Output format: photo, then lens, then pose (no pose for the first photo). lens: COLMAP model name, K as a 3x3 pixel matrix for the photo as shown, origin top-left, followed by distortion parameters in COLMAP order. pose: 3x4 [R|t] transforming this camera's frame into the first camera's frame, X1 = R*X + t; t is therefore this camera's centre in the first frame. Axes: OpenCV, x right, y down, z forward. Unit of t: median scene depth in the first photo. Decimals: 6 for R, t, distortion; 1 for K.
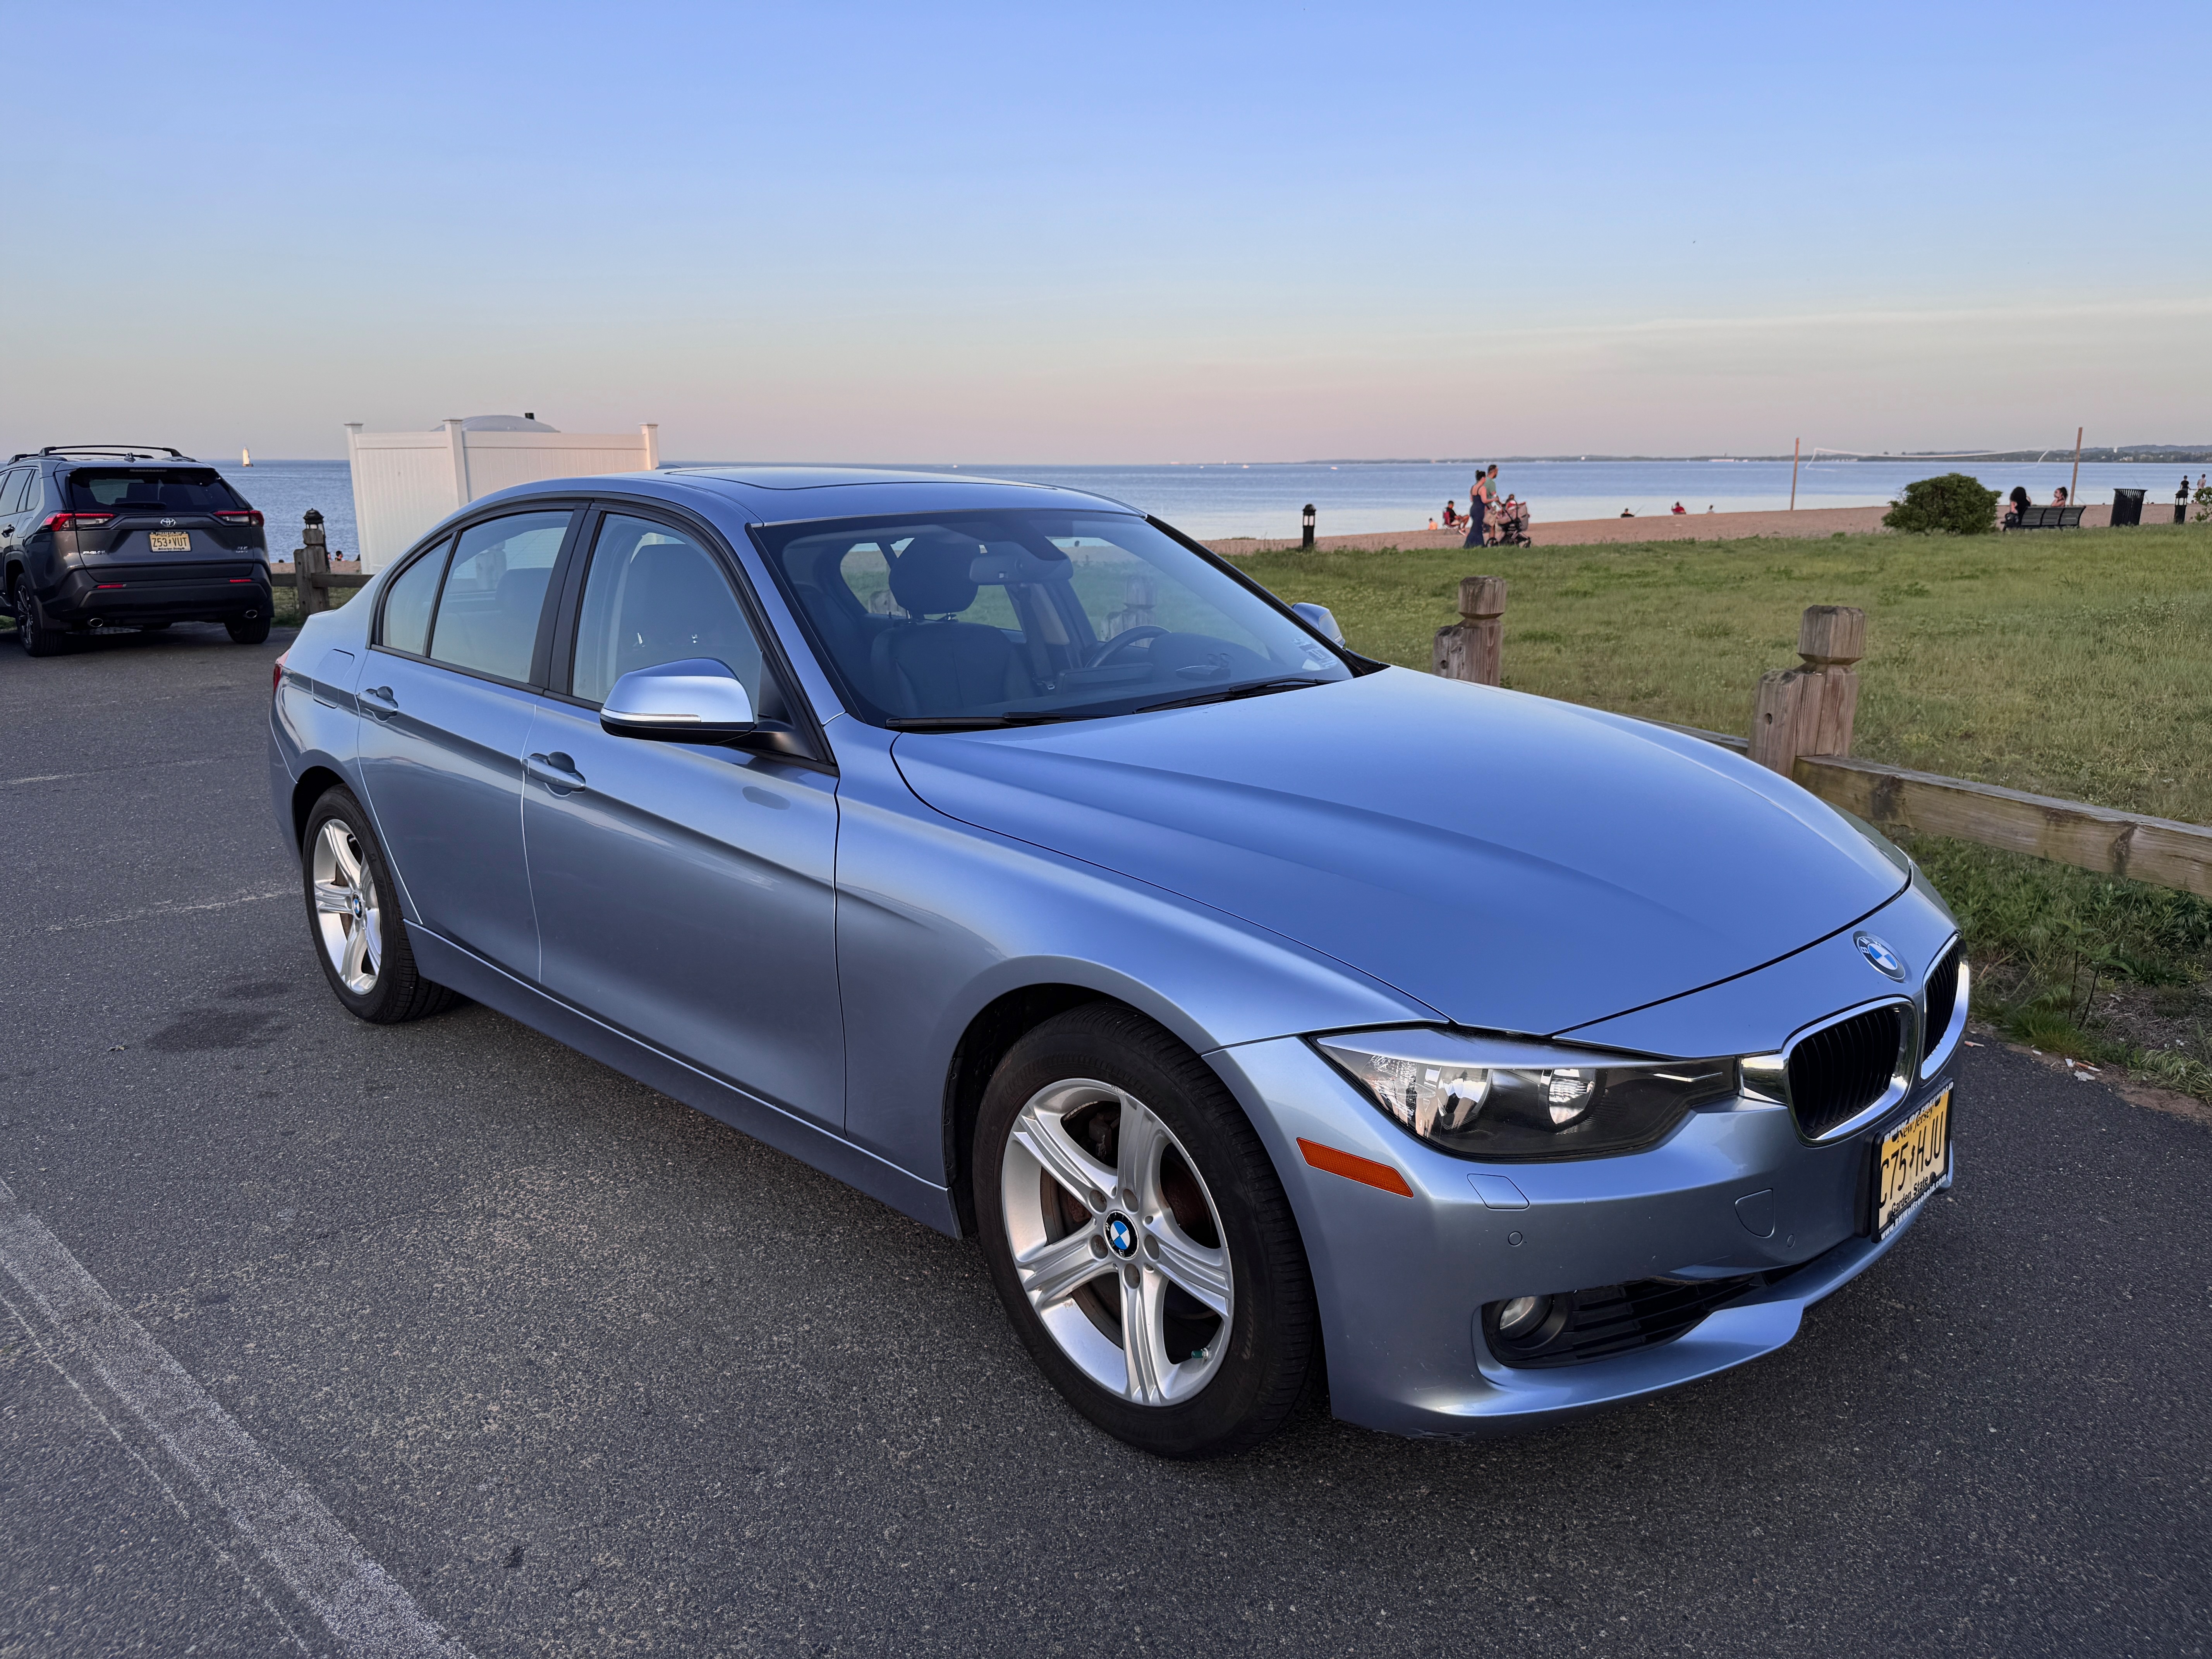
lens RADIAL K [[1524.8, 0, 1106.0], [0, 1524.8, 829.5], [0, 0, 1]] dist [0.003880, 0.000480]
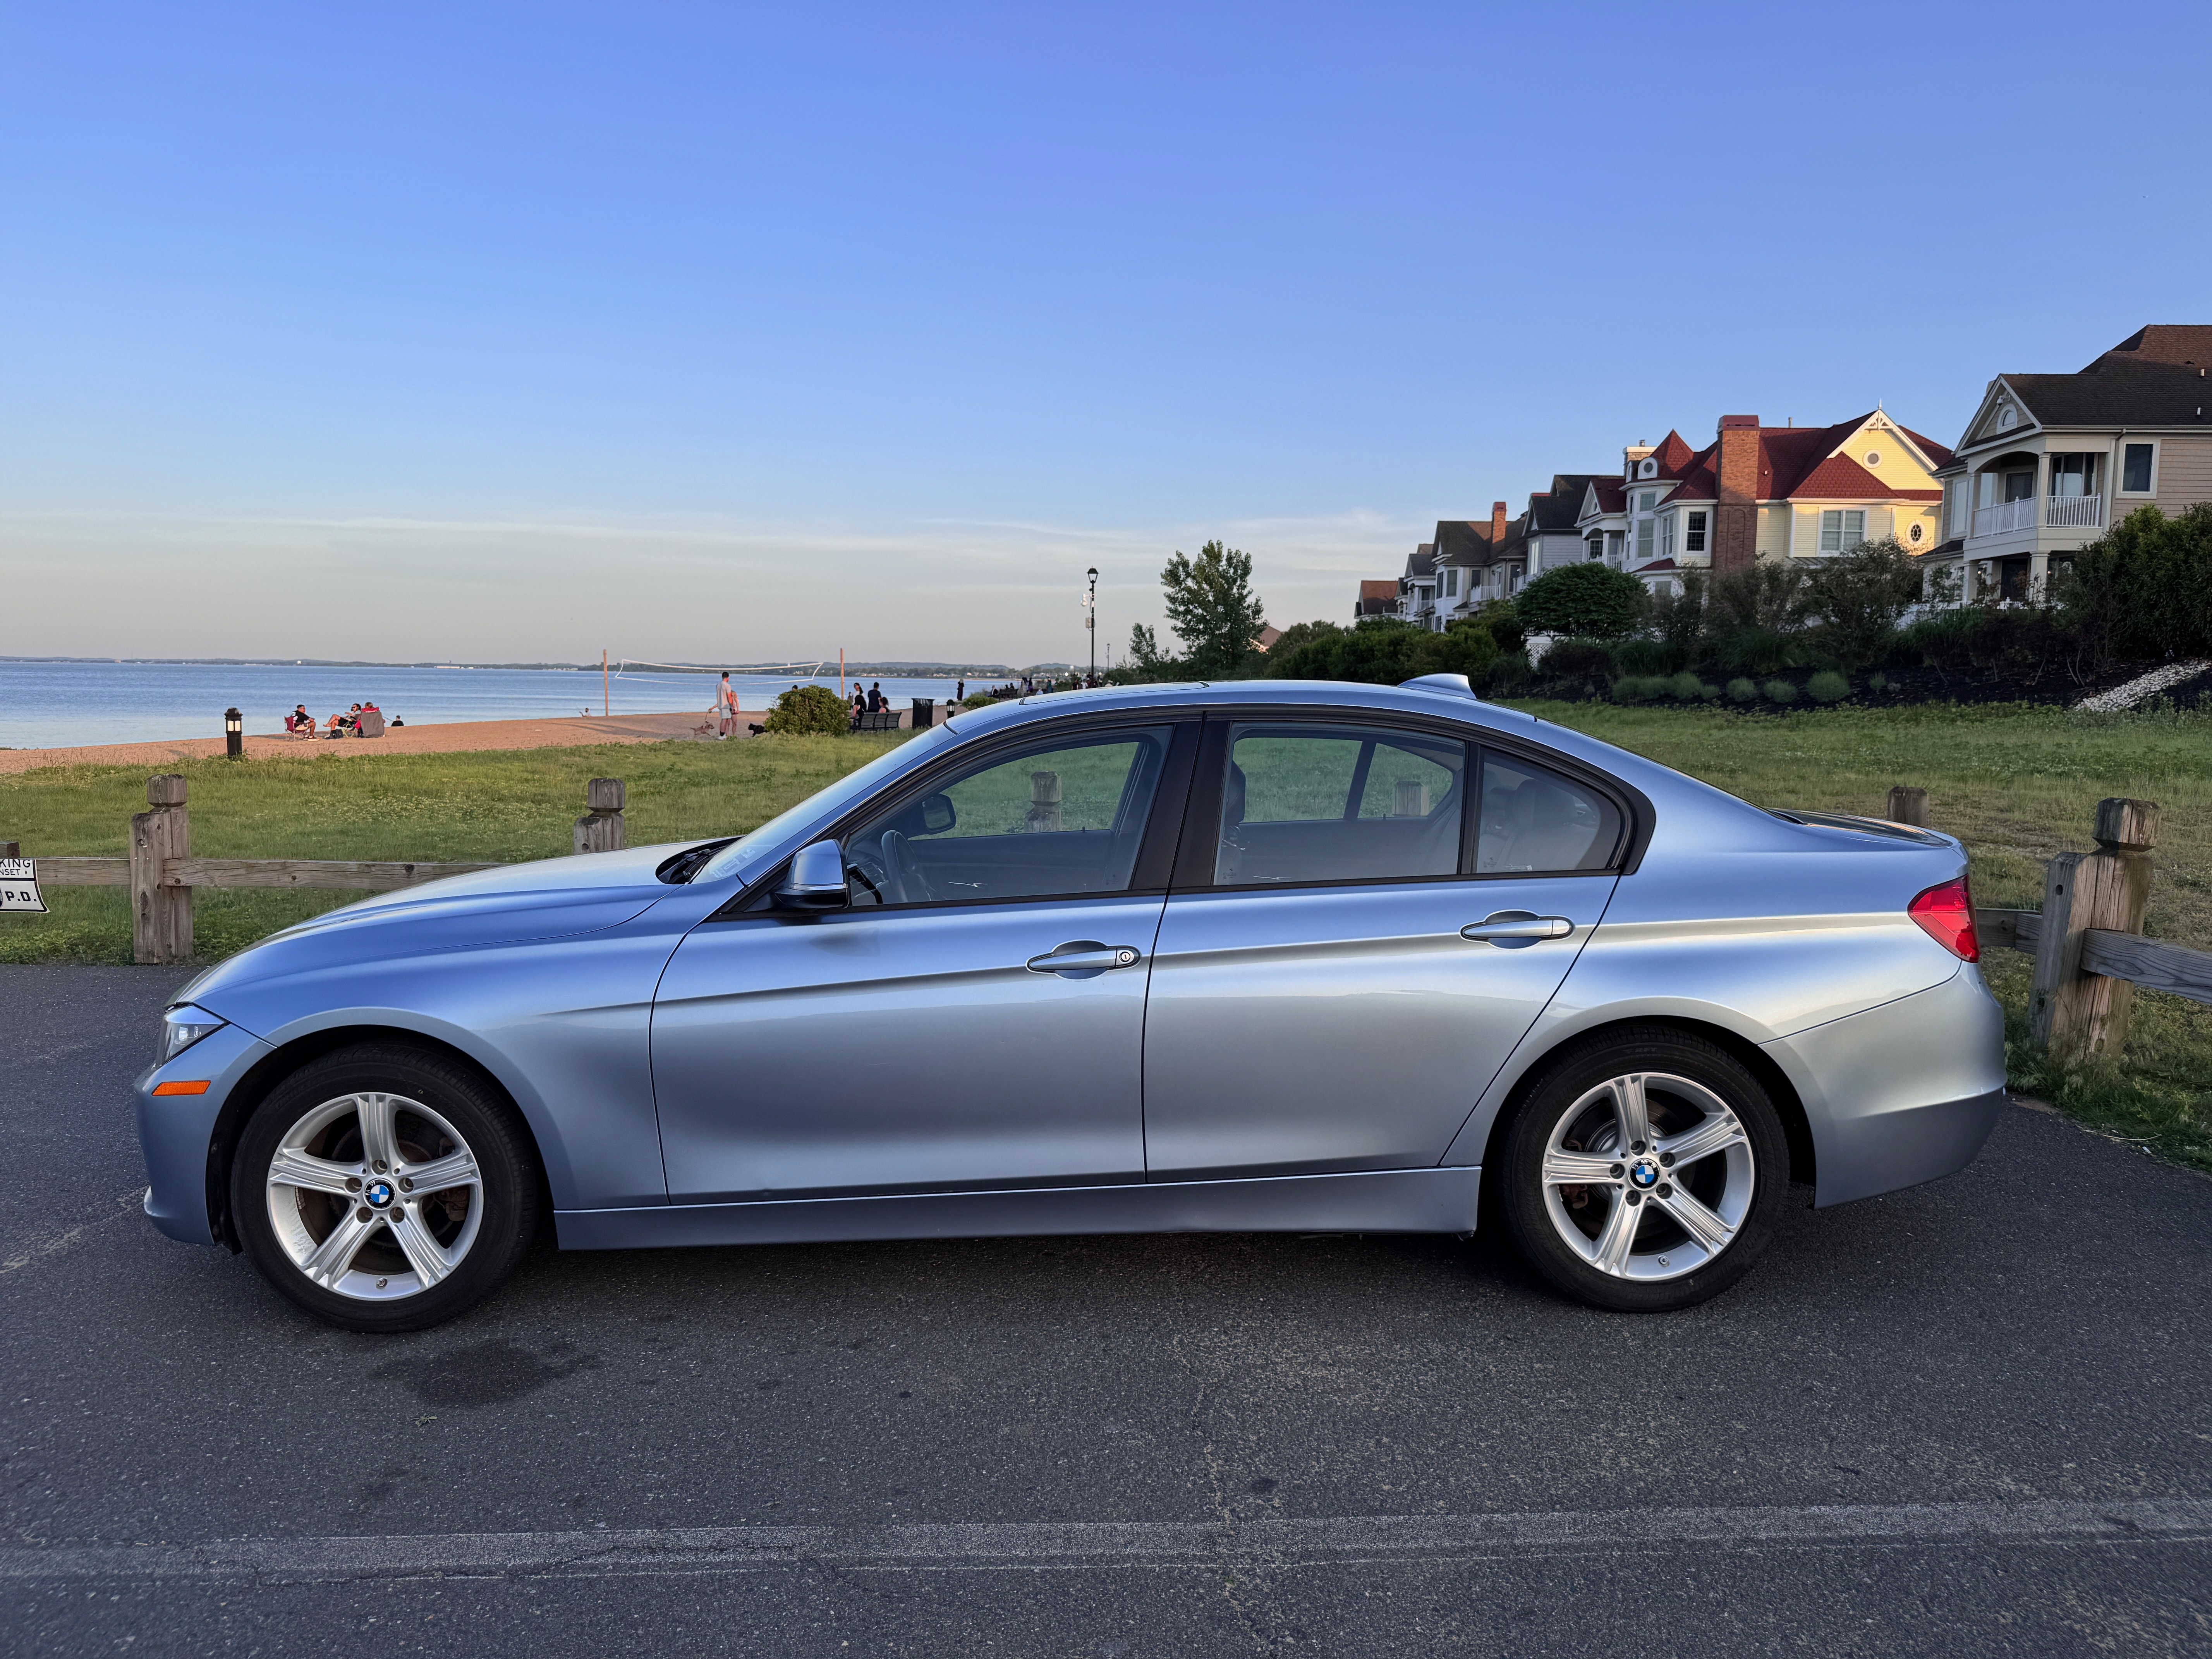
lens RADIAL K [[1565.6, 0, 1106.0], [0, 1565.6, 829.5], [0, 0, 1]] dist [0.001042, -0.012154]
pose [[0.722590, -0.049979, 0.689468, -0.110318], [0.142250, 0.986788, -0.077553, -0.003555], [-0.676483, 0.154116, 0.720152, 0.023478]]
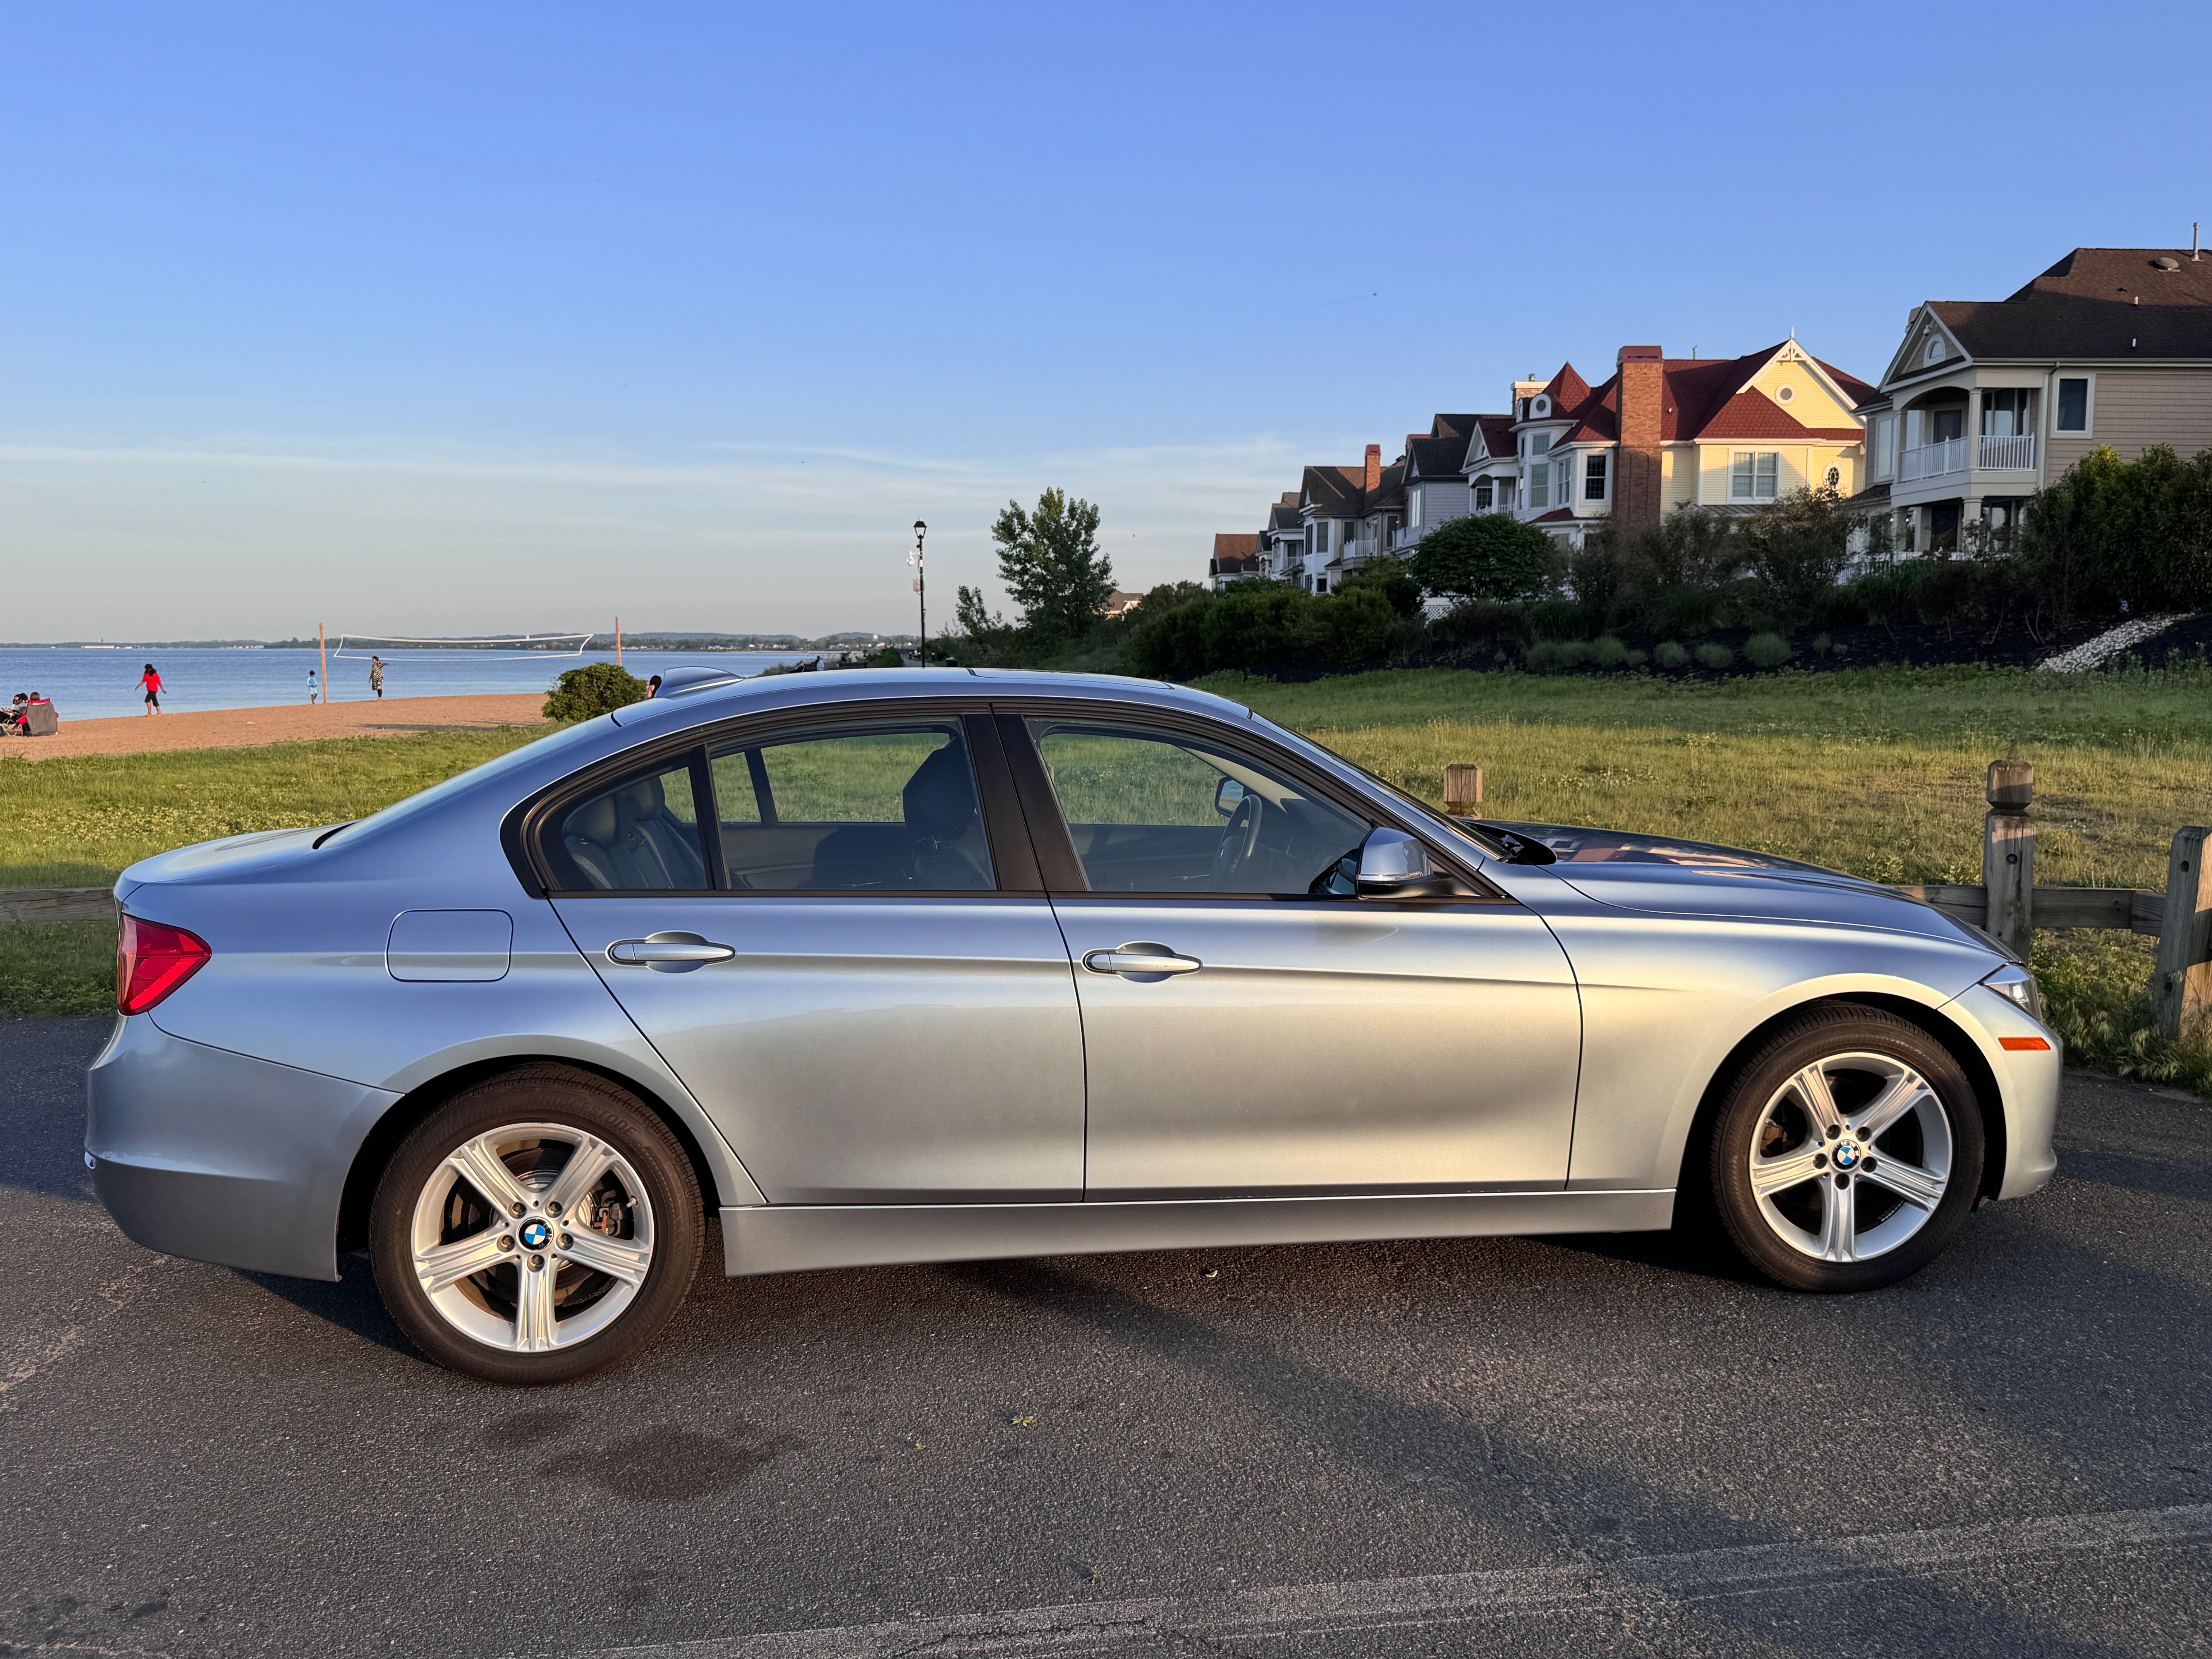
lens RADIAL K [[1824.2, 0, 1106.0], [0, 1824.2, 829.5], [0, 0, 1]] dist [0.030785, -0.051717]
pose [[0.641578, -0.067806, 0.764055, -0.131705], [0.172498, 0.983325, -0.057582, -0.007316], [-0.747411, 0.168741, 0.642576, 0.037591]]
